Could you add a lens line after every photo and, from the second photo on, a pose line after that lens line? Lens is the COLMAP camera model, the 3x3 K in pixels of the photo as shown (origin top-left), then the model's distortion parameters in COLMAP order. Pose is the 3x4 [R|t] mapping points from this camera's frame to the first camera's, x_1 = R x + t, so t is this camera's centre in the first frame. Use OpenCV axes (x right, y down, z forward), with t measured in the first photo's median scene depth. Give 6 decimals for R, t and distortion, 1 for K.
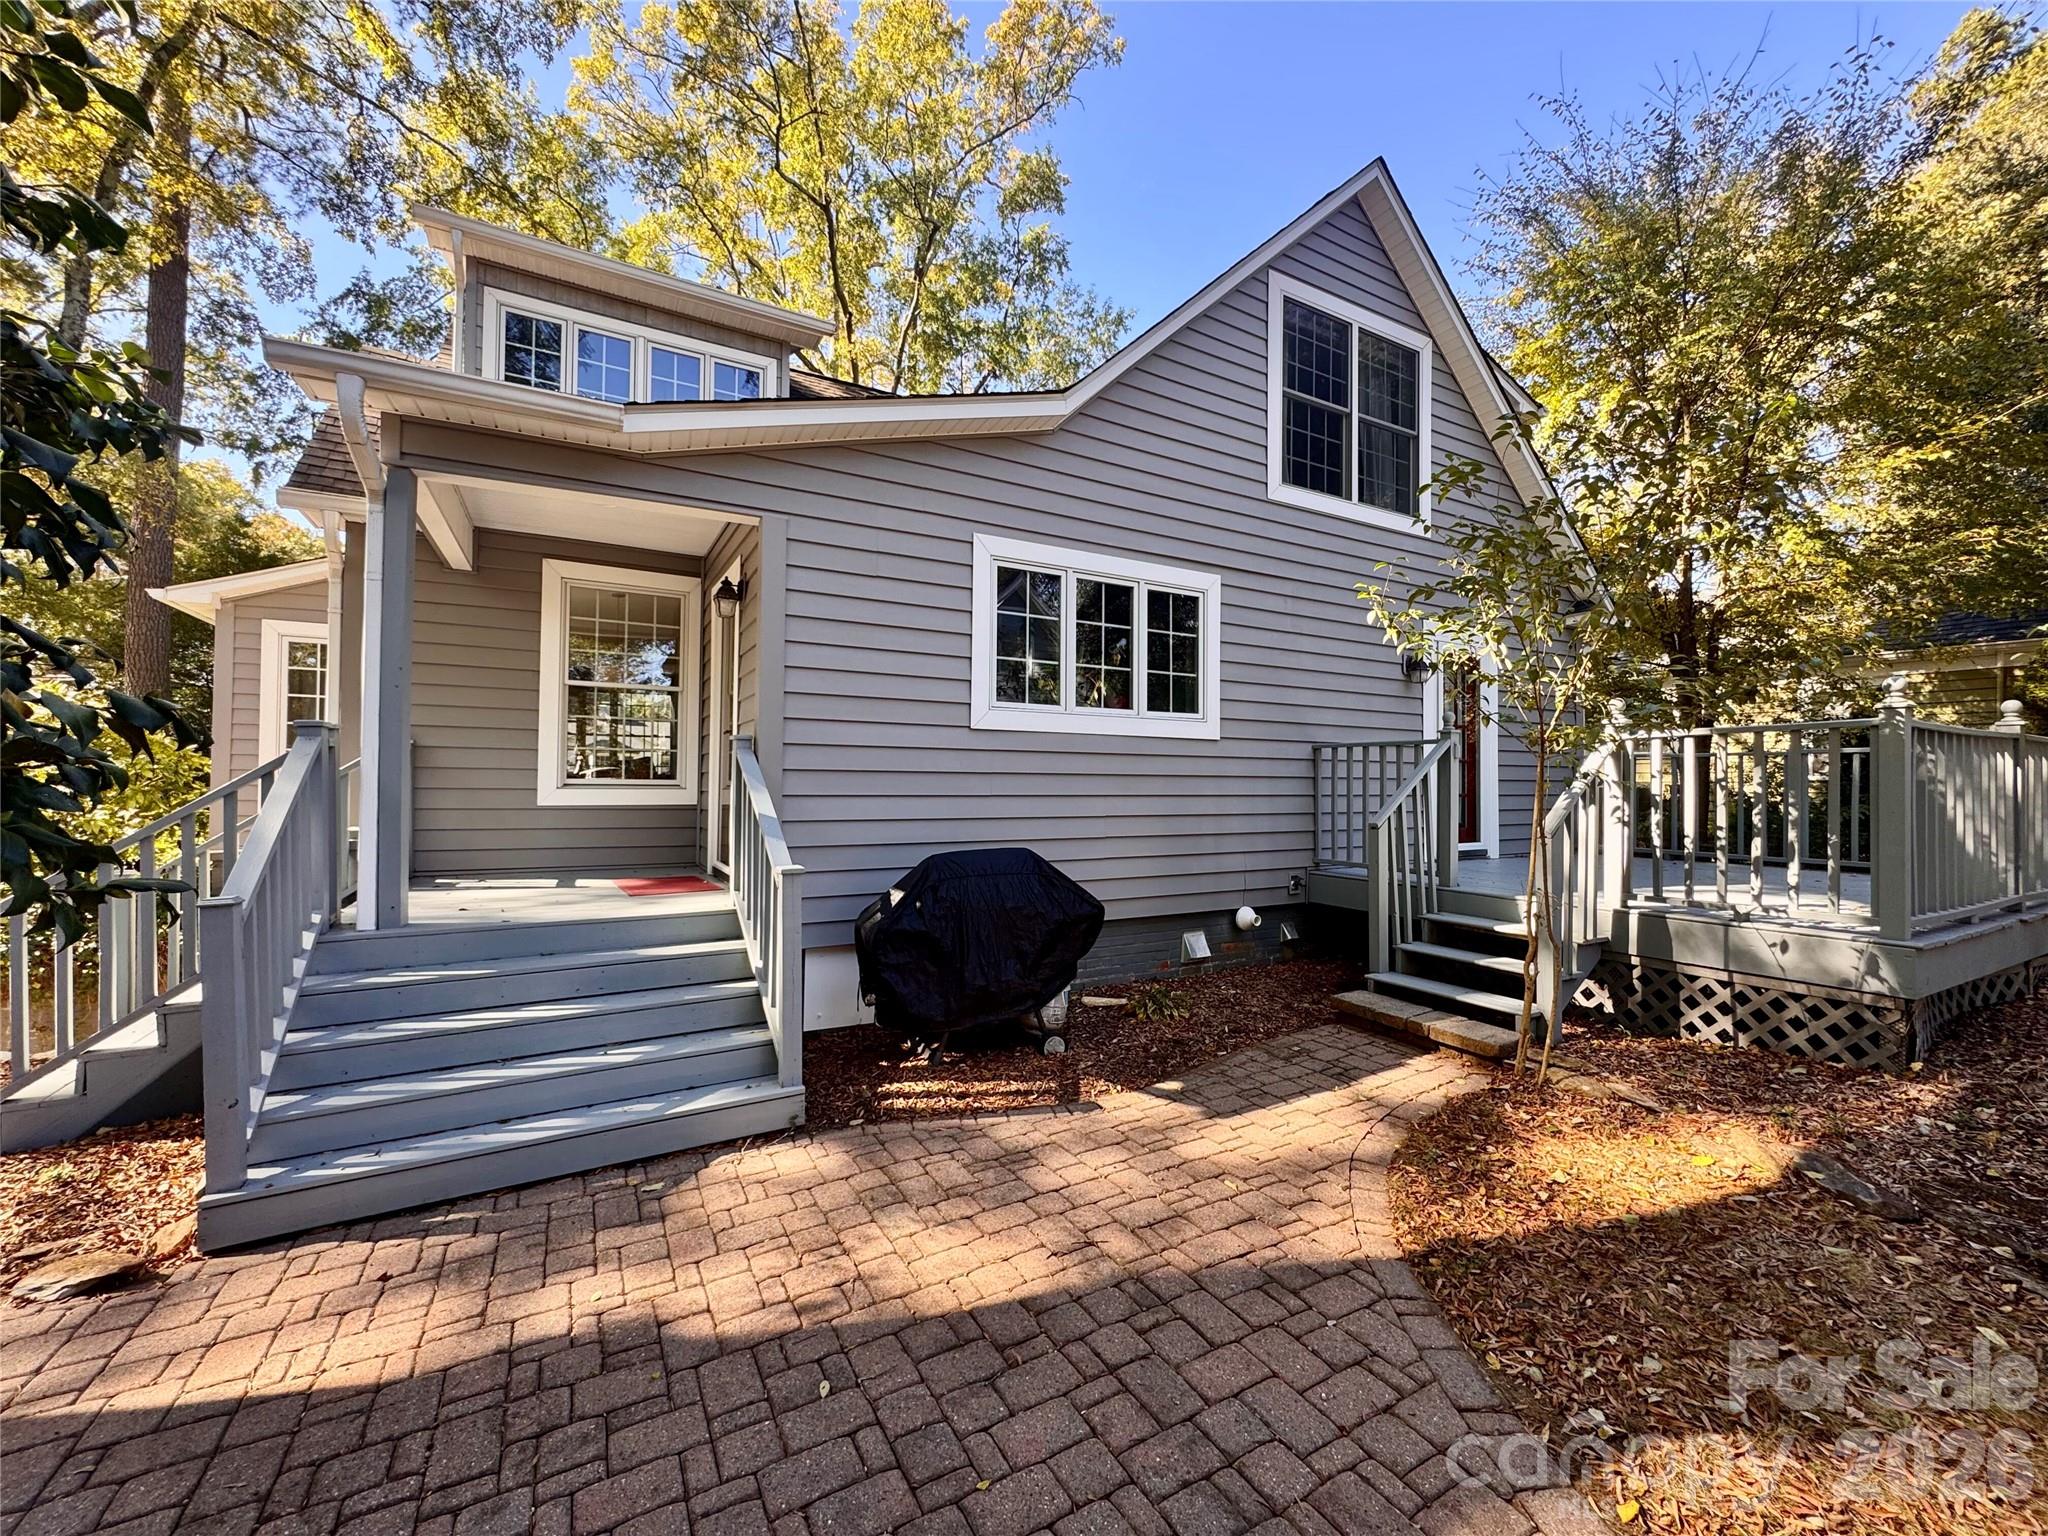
lens RADIAL K [[814.0, 0, 1021.1], [0, 814.0, 774.1], [0, 0, 1]] dist [-0.001986, -0.000357]
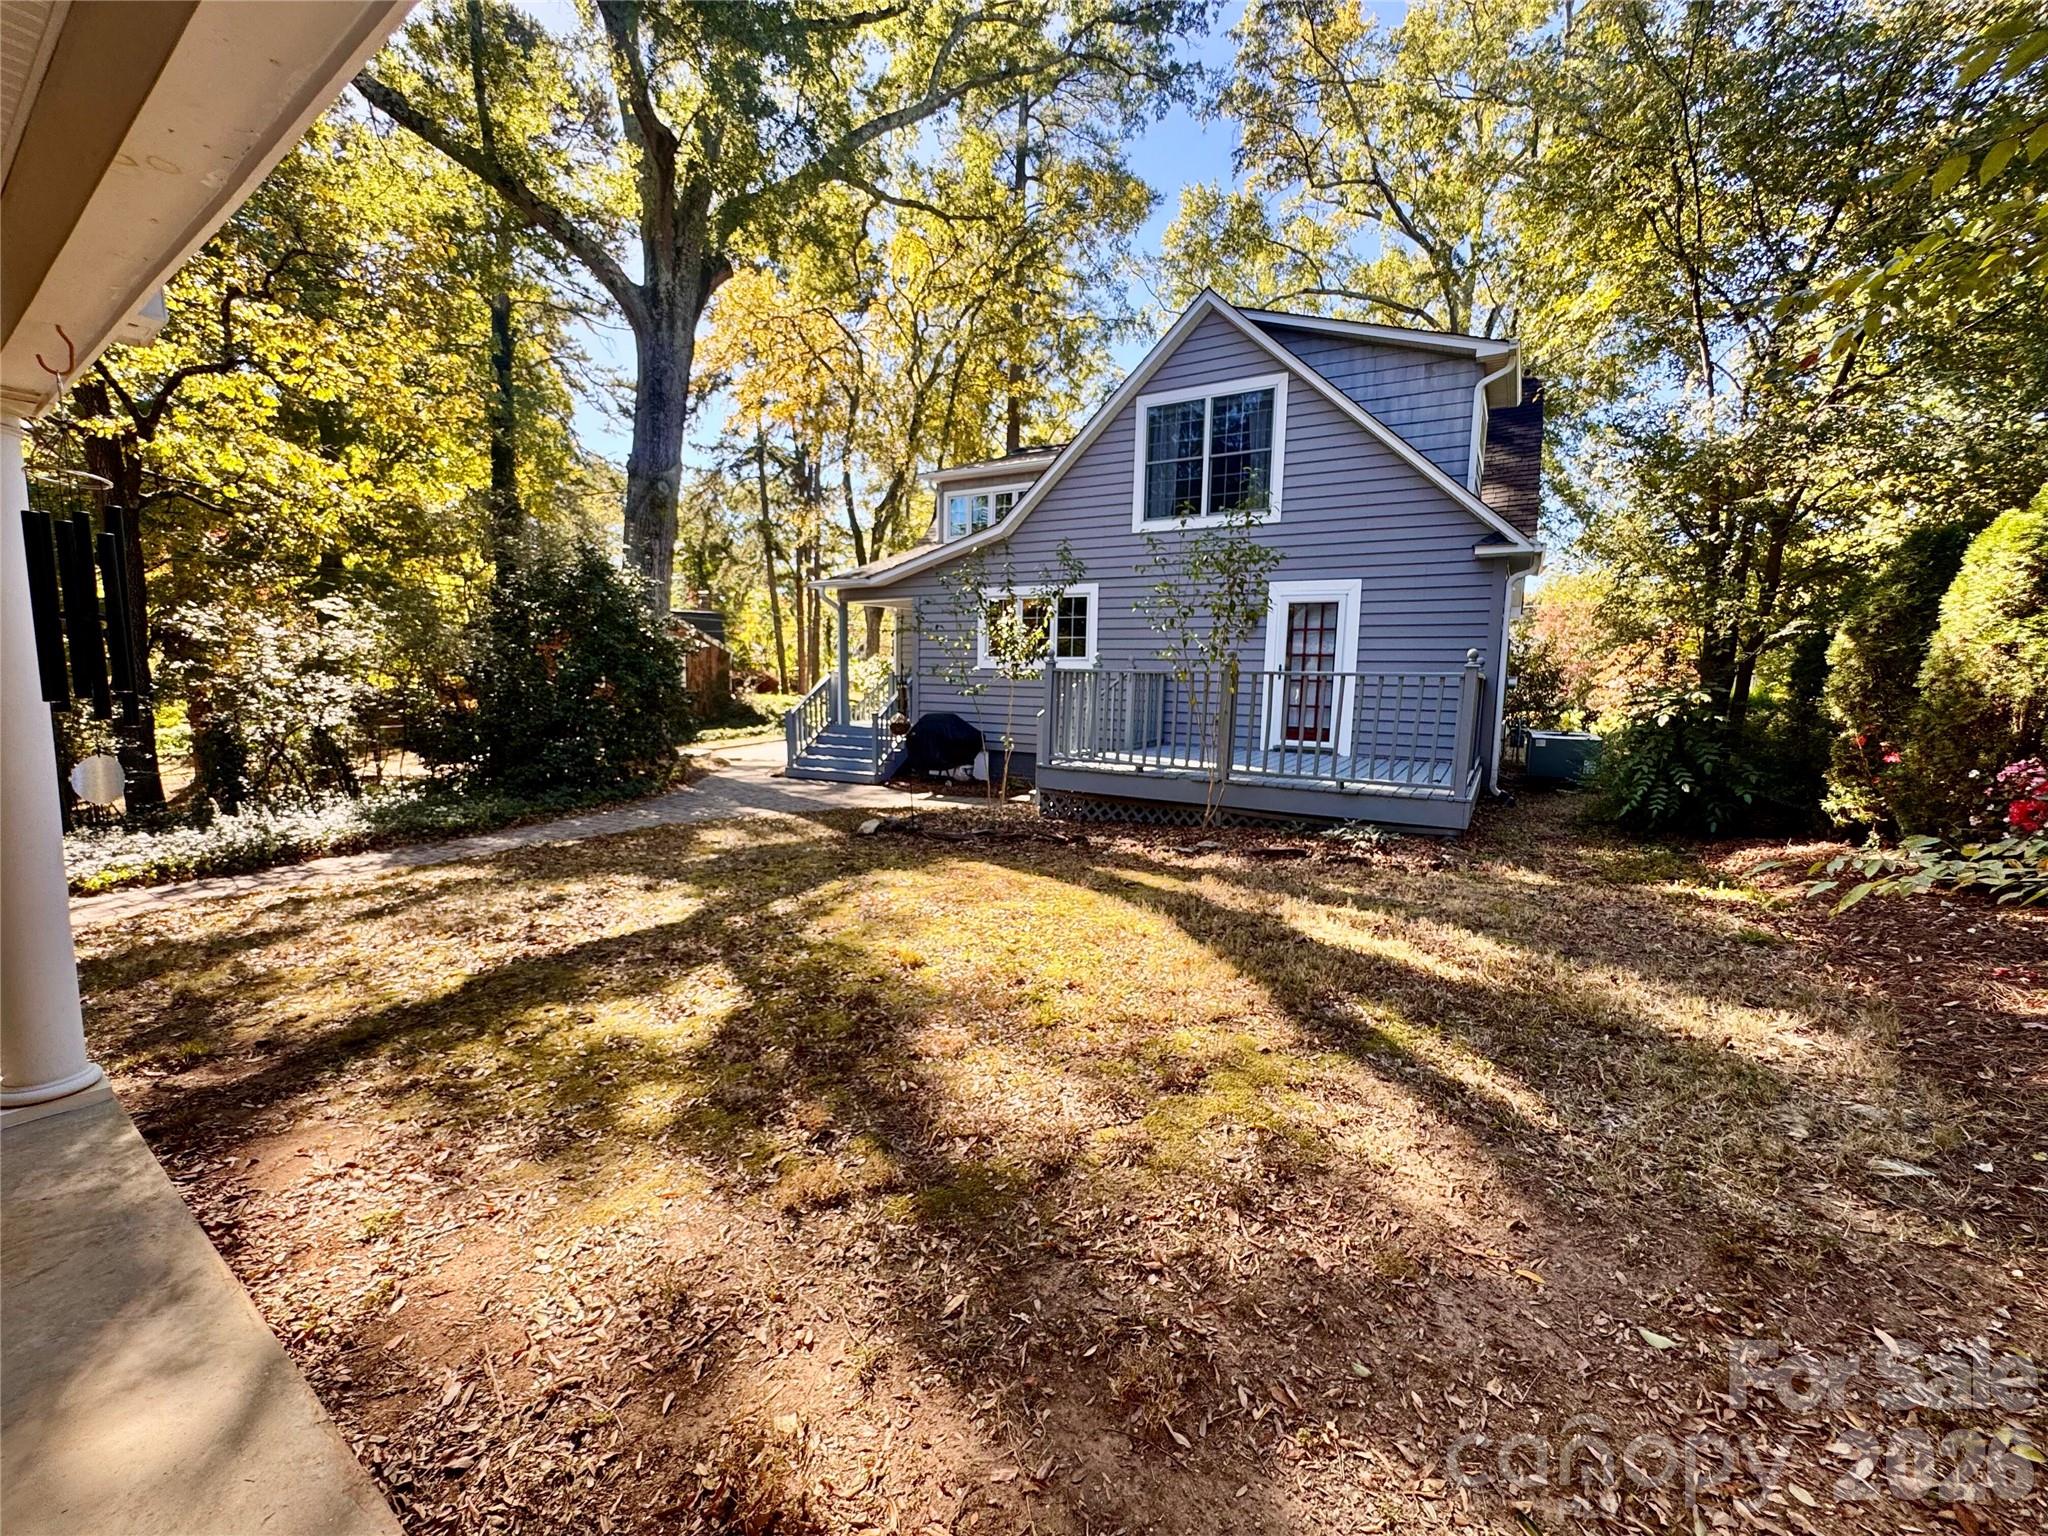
lens RADIAL K [[814.0, 0, 1021.1], [0, 814.0, 774.1], [0, 0, 1]] dist [-0.001986, -0.000357]
pose [[0.512887, 0.097525, -0.852898, 1.760481], [-0.001638, 0.993635, 0.112633, -0.013336], [0.858454, -0.056371, 0.509783, -0.149888]]
